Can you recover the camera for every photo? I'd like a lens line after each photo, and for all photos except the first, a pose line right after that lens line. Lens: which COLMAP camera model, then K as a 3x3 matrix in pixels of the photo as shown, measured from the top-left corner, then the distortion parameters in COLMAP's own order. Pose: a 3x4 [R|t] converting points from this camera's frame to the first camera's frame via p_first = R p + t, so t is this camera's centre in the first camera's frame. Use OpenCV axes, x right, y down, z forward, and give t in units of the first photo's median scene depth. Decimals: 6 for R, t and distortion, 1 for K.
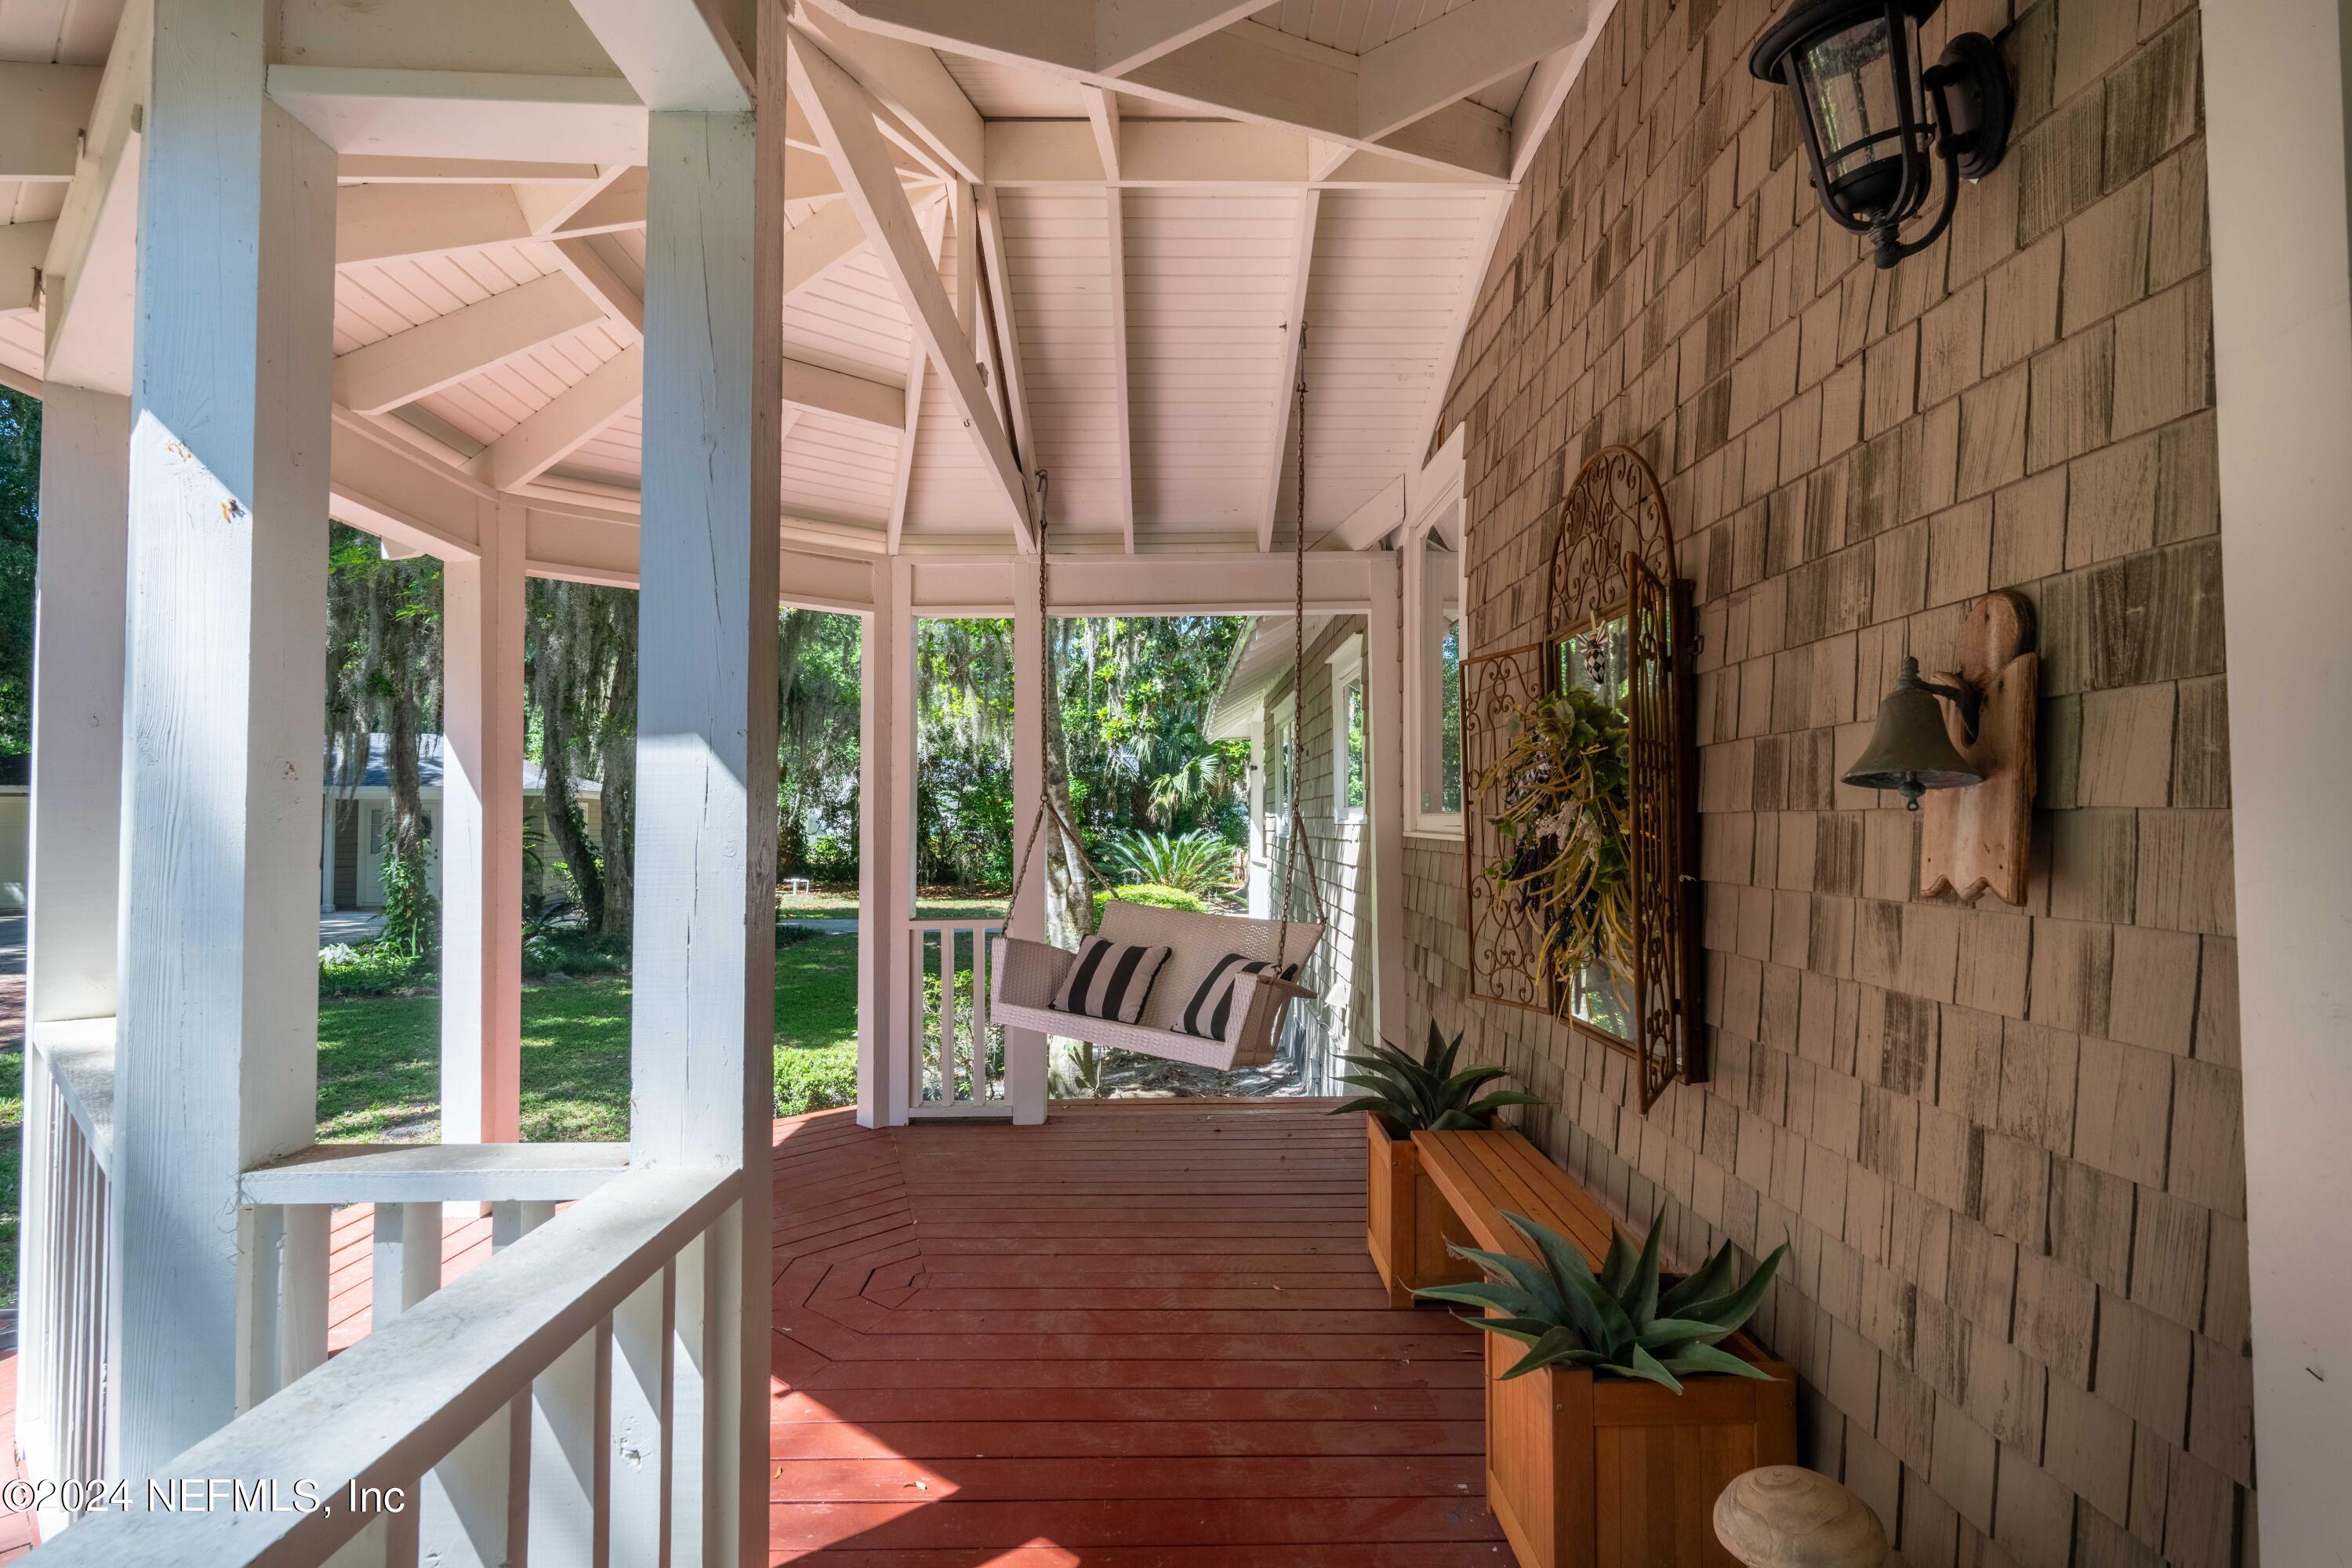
lens RADIAL K [[1178.1, 0, 1176.0], [0, 1178.1, 784.0], [0, 0, 1]] dist [-0.004176, -0.000712]
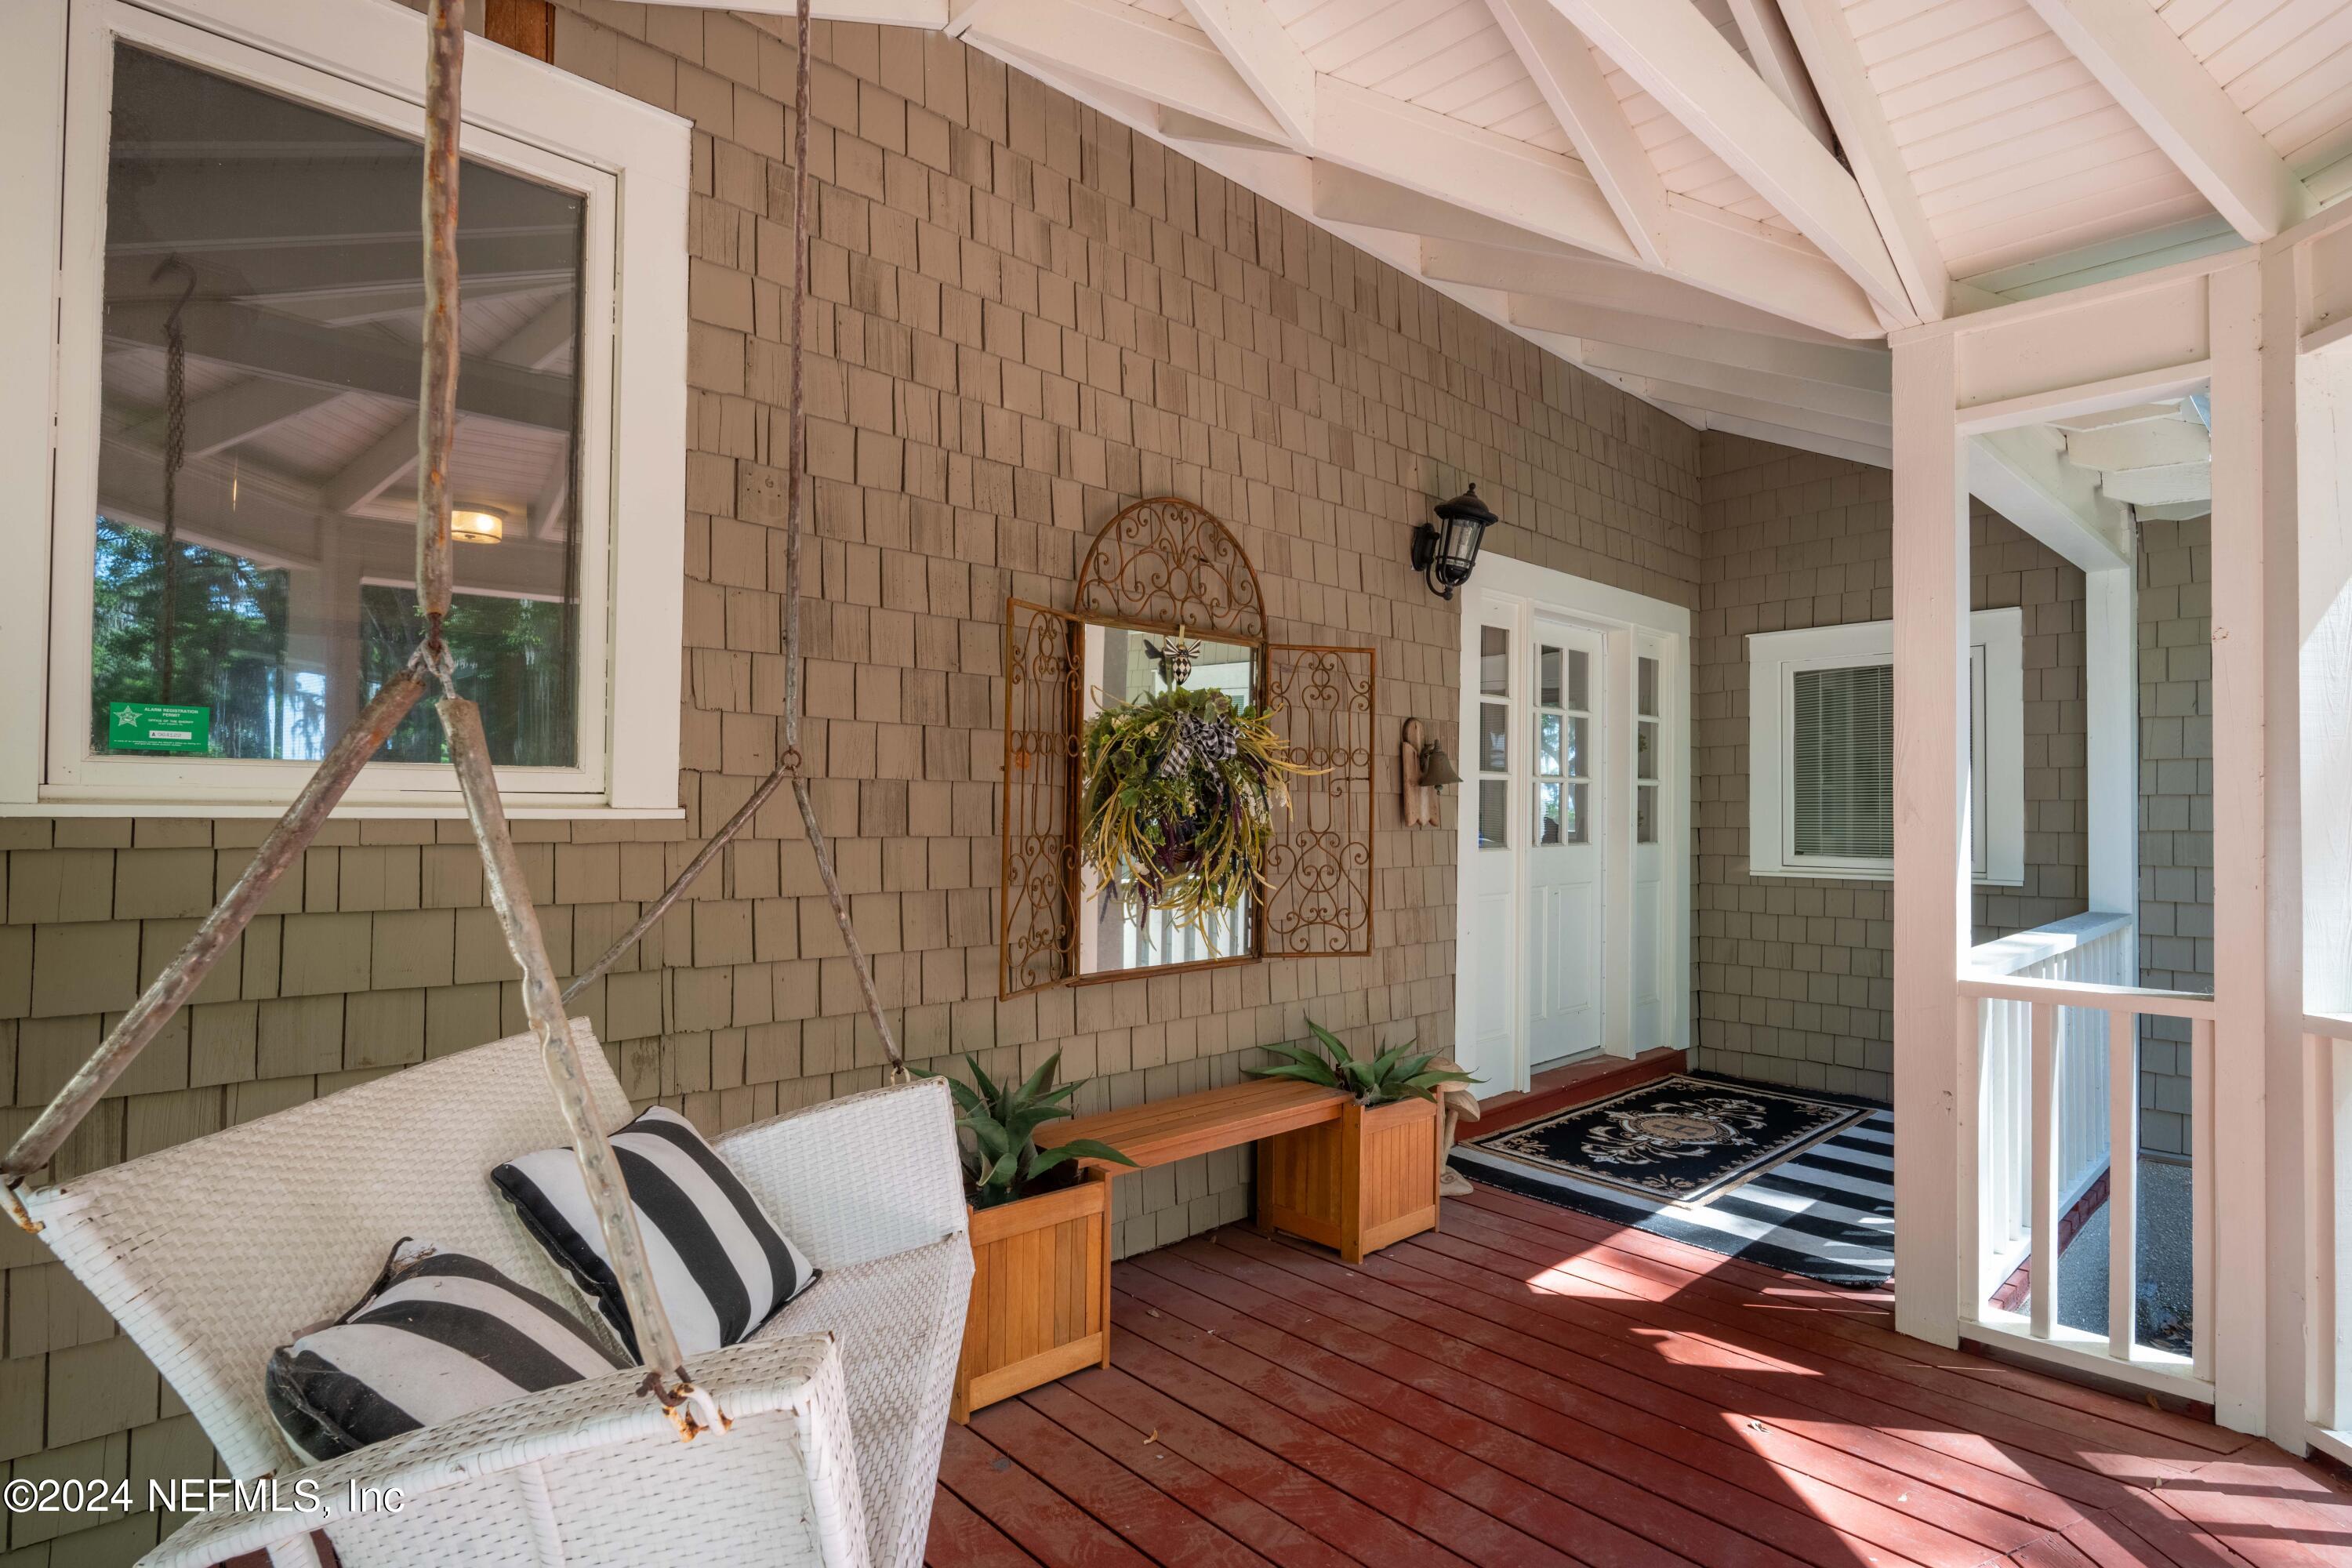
lens RADIAL K [[1178.1, 0, 1176.0], [0, 1178.1, 784.0], [0, 0, 1]] dist [-0.004176, -0.000712]
pose [[-0.674702, 0.006687, 0.738060, -0.517497], [-0.031941, 0.998758, -0.038249, 0.062676], [-0.737399, -0.049381, -0.673650, 1.687612]]
